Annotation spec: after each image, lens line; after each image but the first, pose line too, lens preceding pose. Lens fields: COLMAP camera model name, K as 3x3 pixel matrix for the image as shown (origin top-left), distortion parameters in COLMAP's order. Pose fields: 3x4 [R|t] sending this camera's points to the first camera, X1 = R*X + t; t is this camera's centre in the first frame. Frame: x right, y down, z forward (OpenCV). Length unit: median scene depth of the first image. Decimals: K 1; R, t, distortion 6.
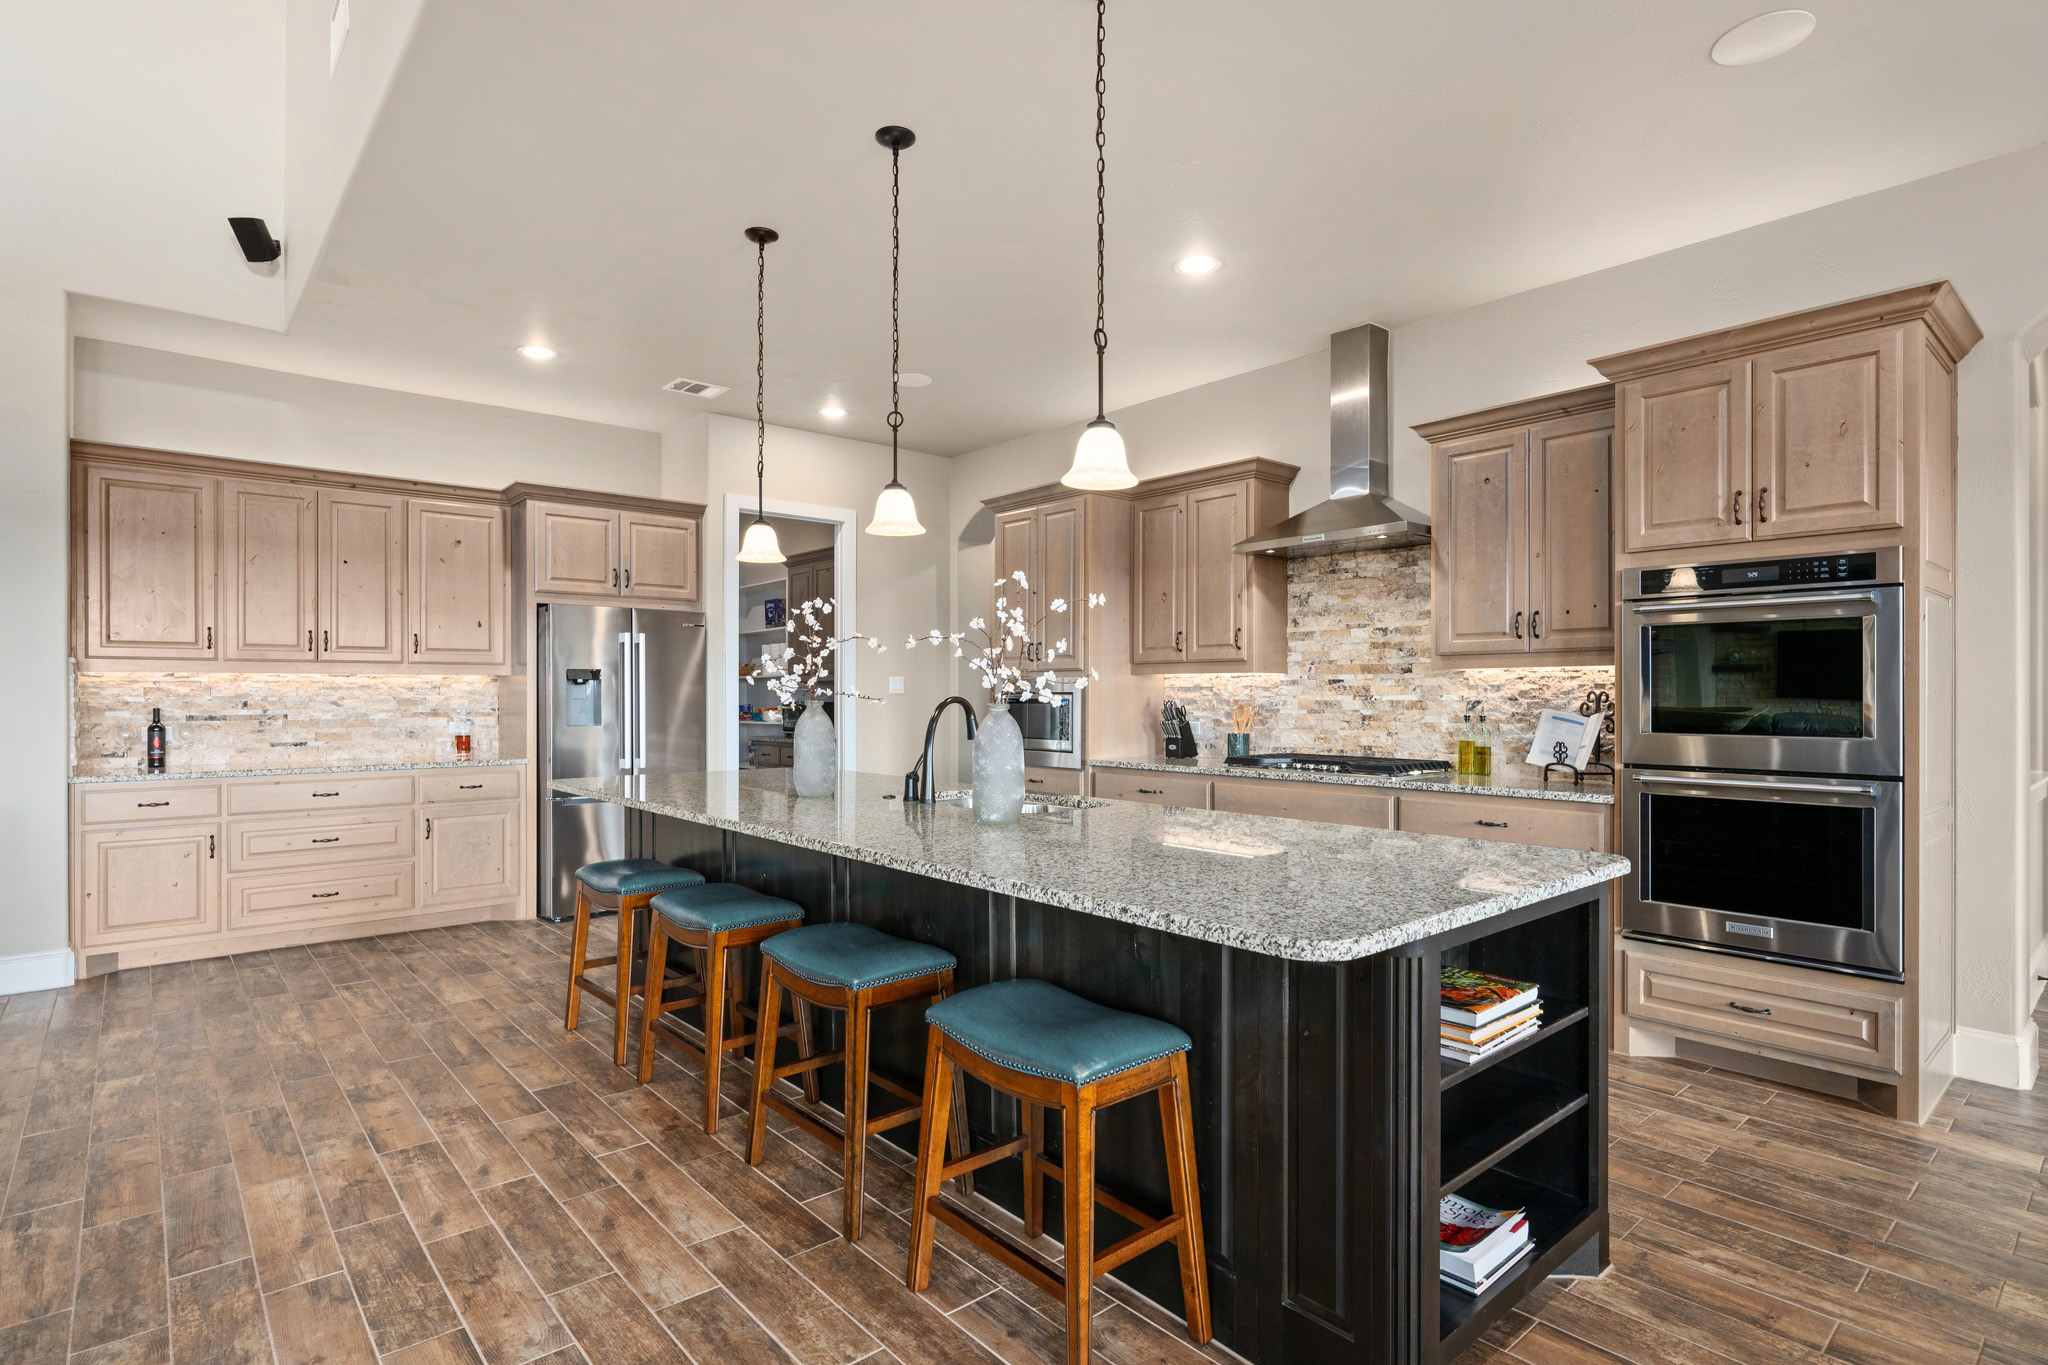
lens RADIAL K [[1037.1, 0, 1025.4], [0, 1037.1, 688.8], [0, 0, 1]] dist [-0.003257, -0.000244]
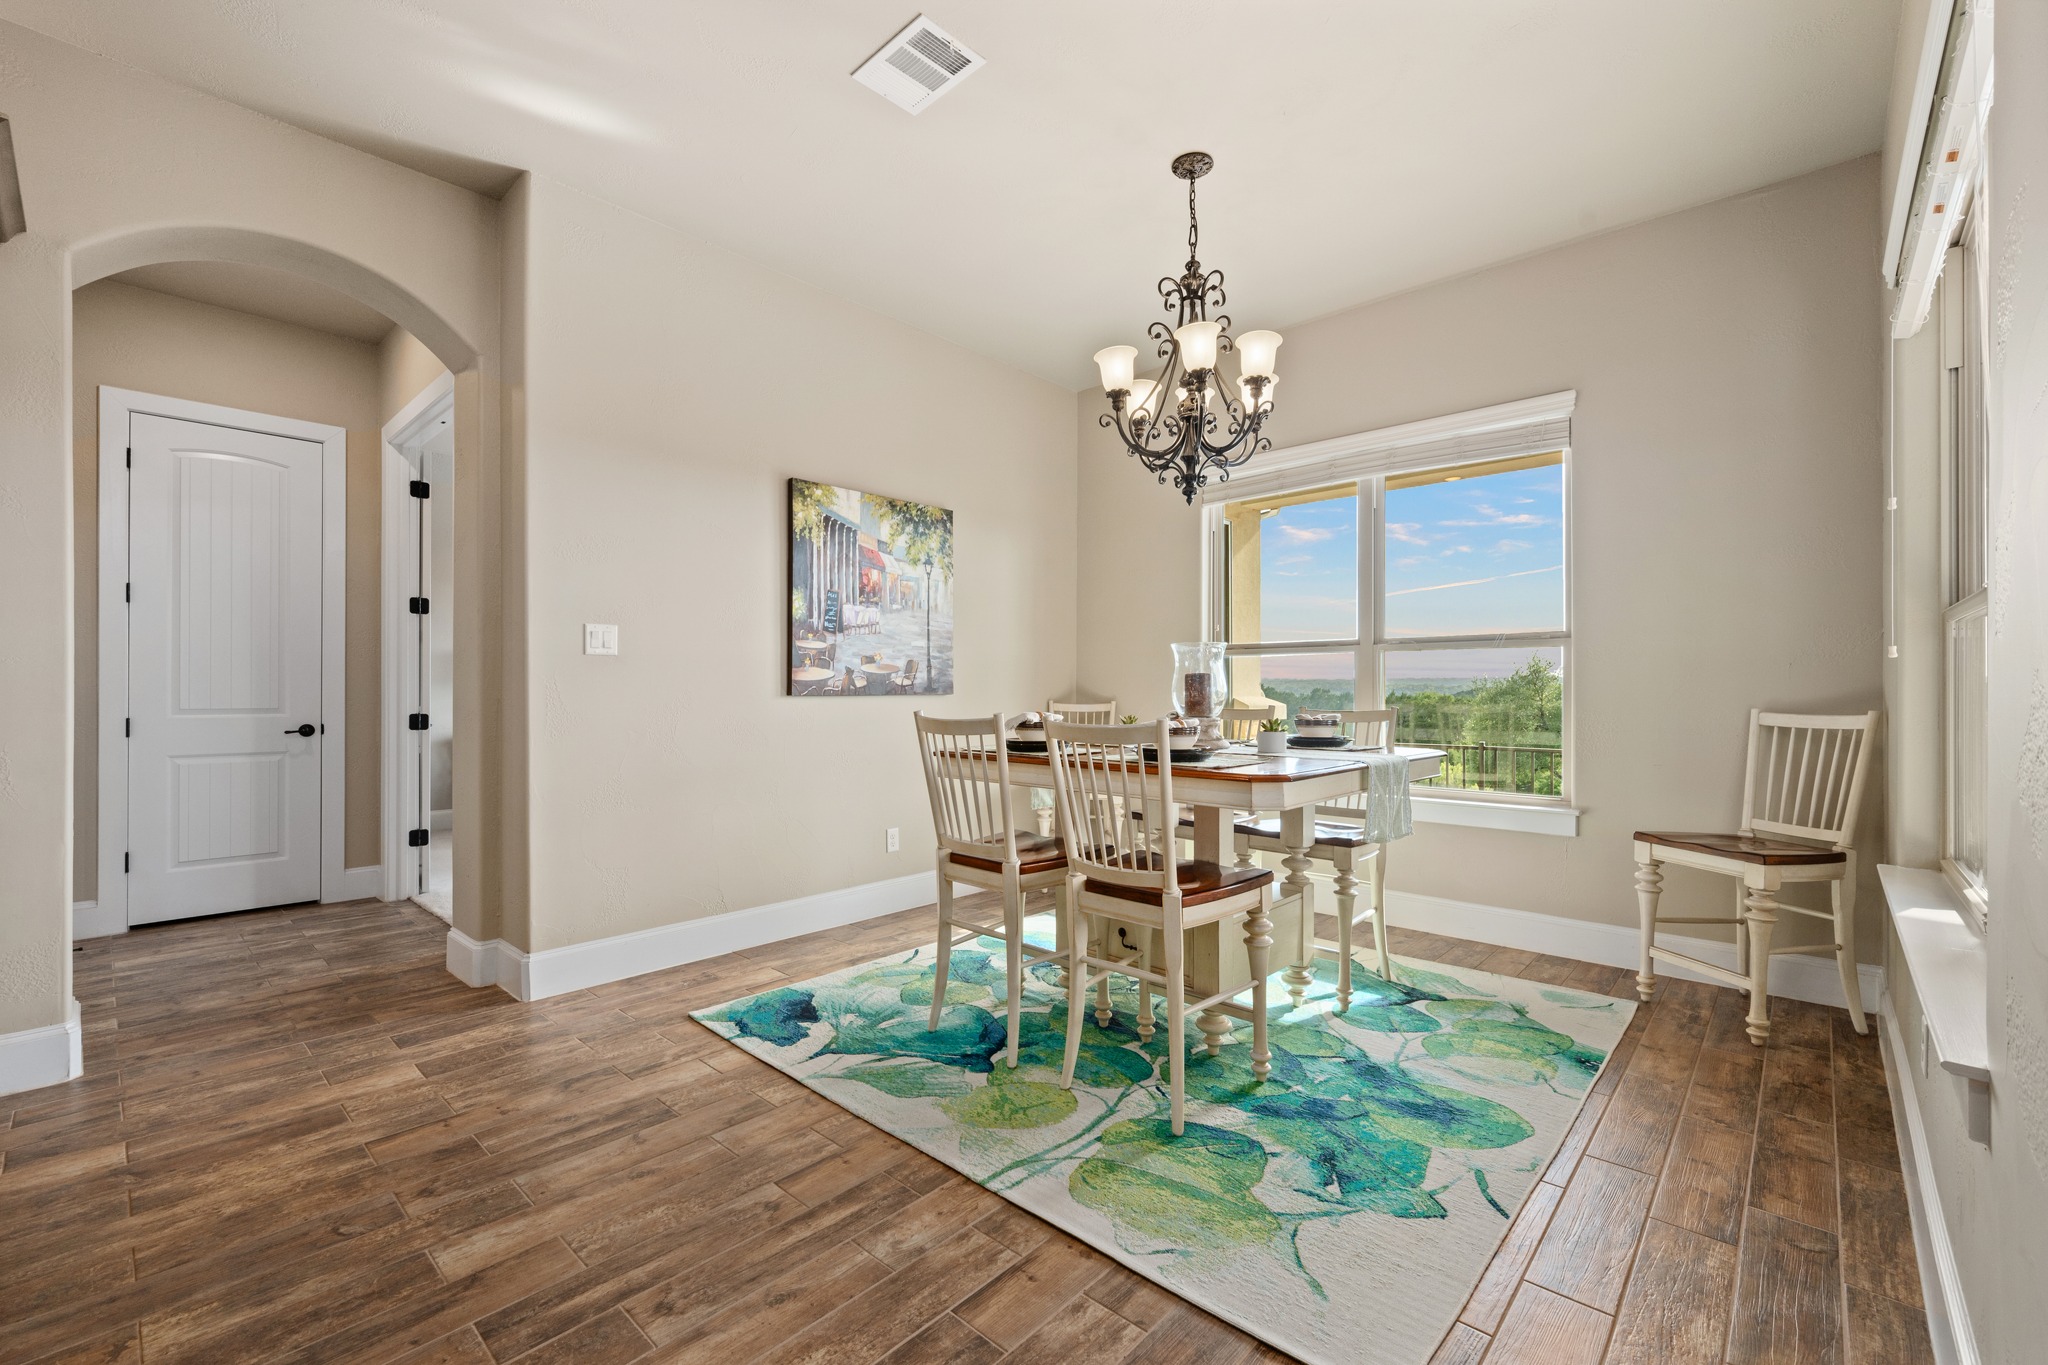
lens RADIAL K [[831.8, 0, 1031.5], [0, 831.8, 683.4], [0, 0, 1]] dist [0.003169, 0.000182]
pose [[-0.121451, 0.003186, 0.992592, 0.085958], [-0.005213, 0.999979, -0.003848, 0.024428], [-0.992584, -0.005642, -0.121431, 0.173173]]
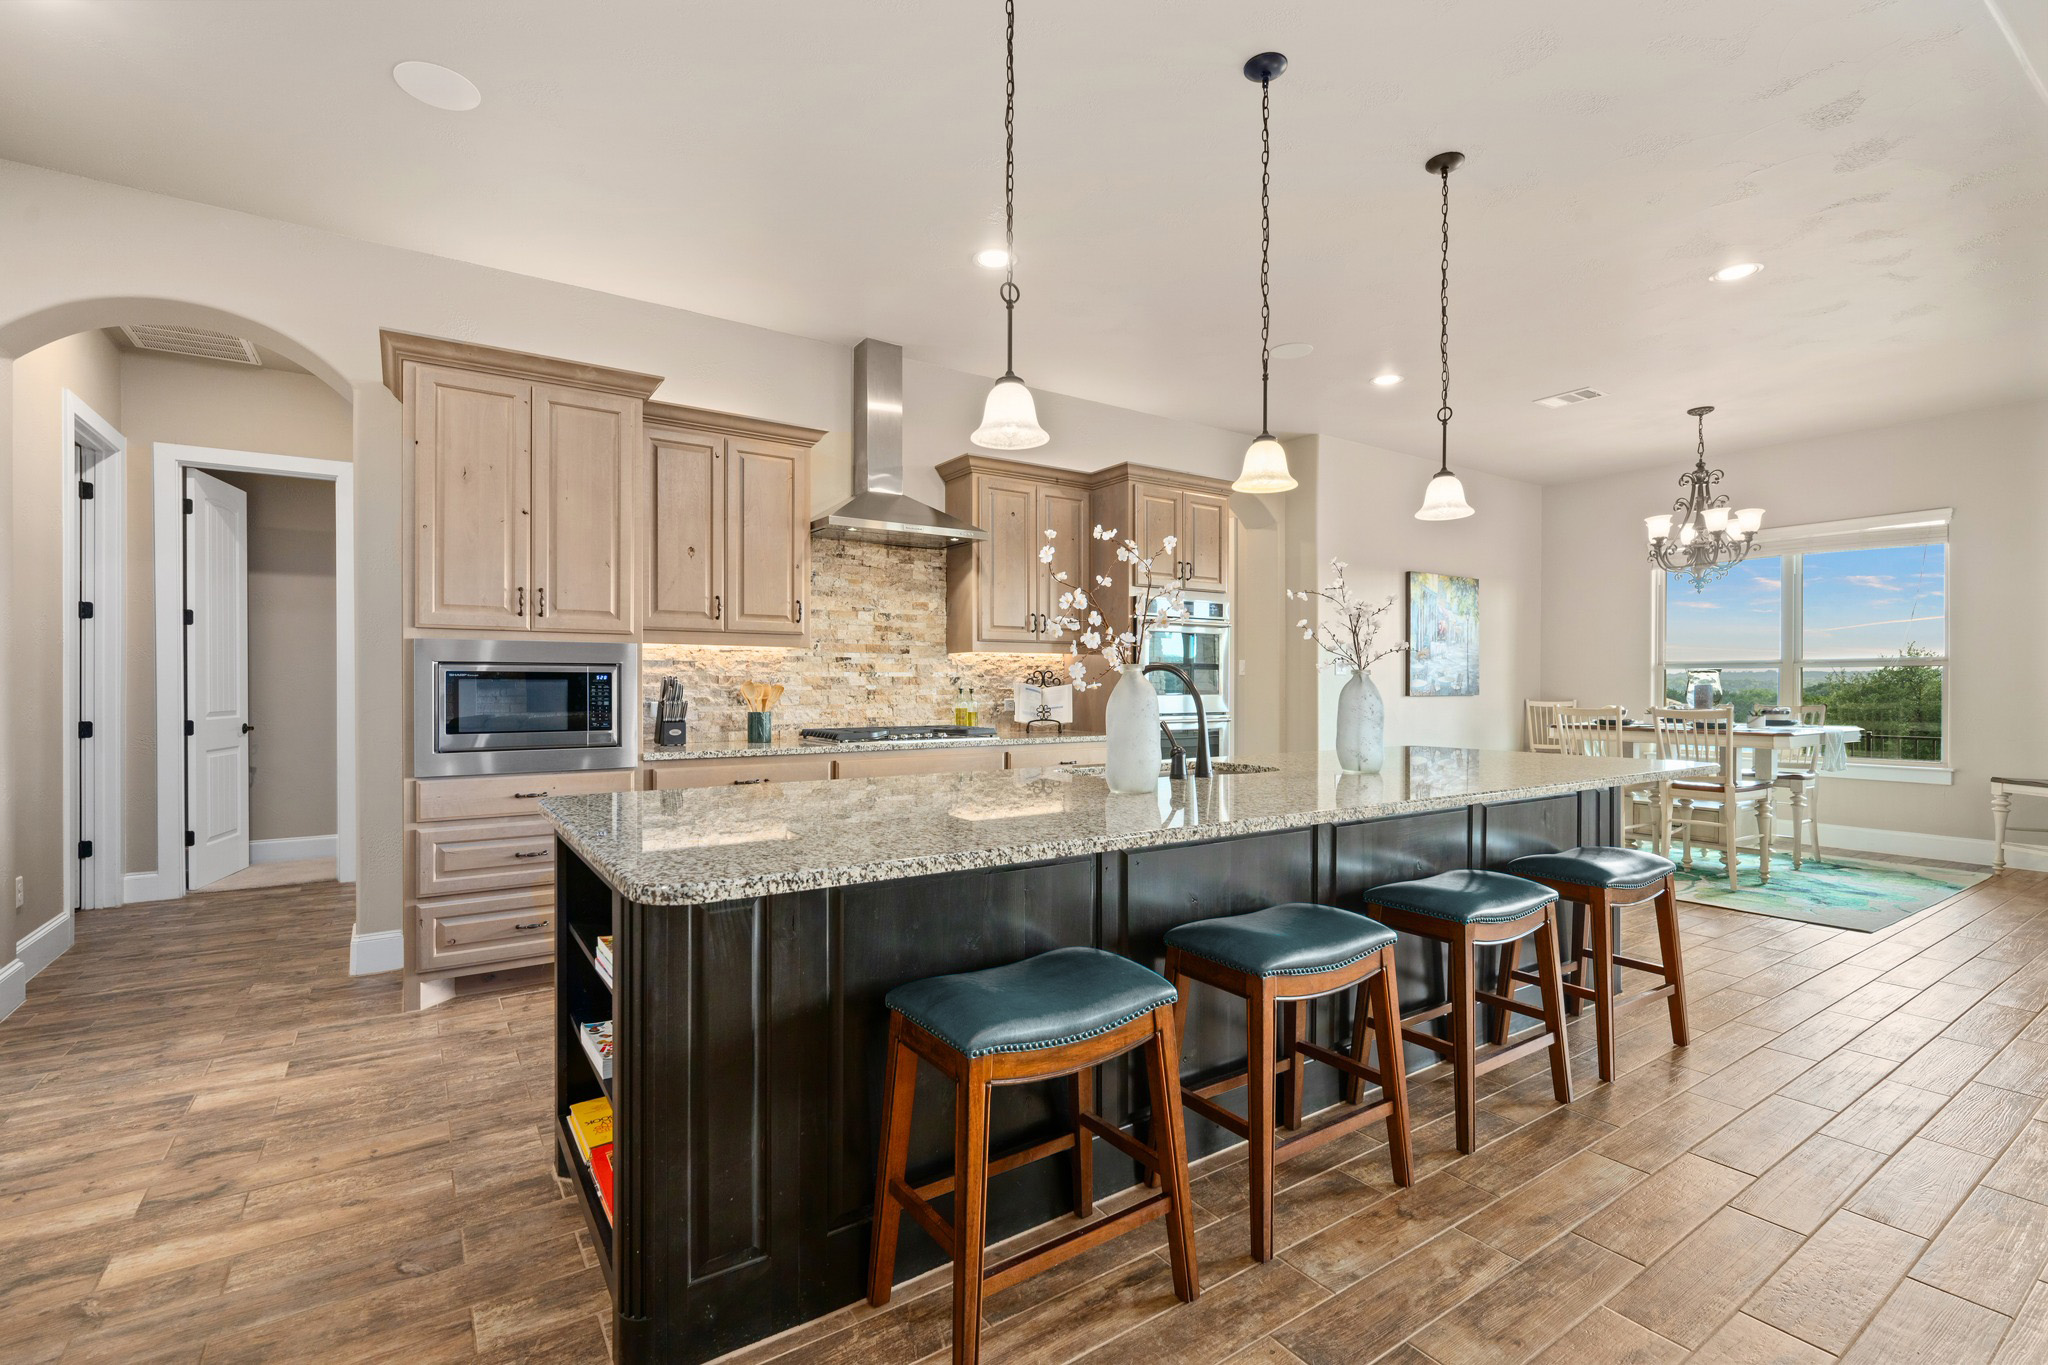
lens RADIAL K [[910.8, 0, 1021.4], [0, 910.8, 685.9], [0, 0, 1]] dist [-0.004060, 0.000300]
pose [[0.118504, -0.000125, 0.992954, -0.639478], [-0.005419, 0.999985, 0.000772, 0.019775], [-0.992939, -0.005473, 0.118501, 0.737227]]
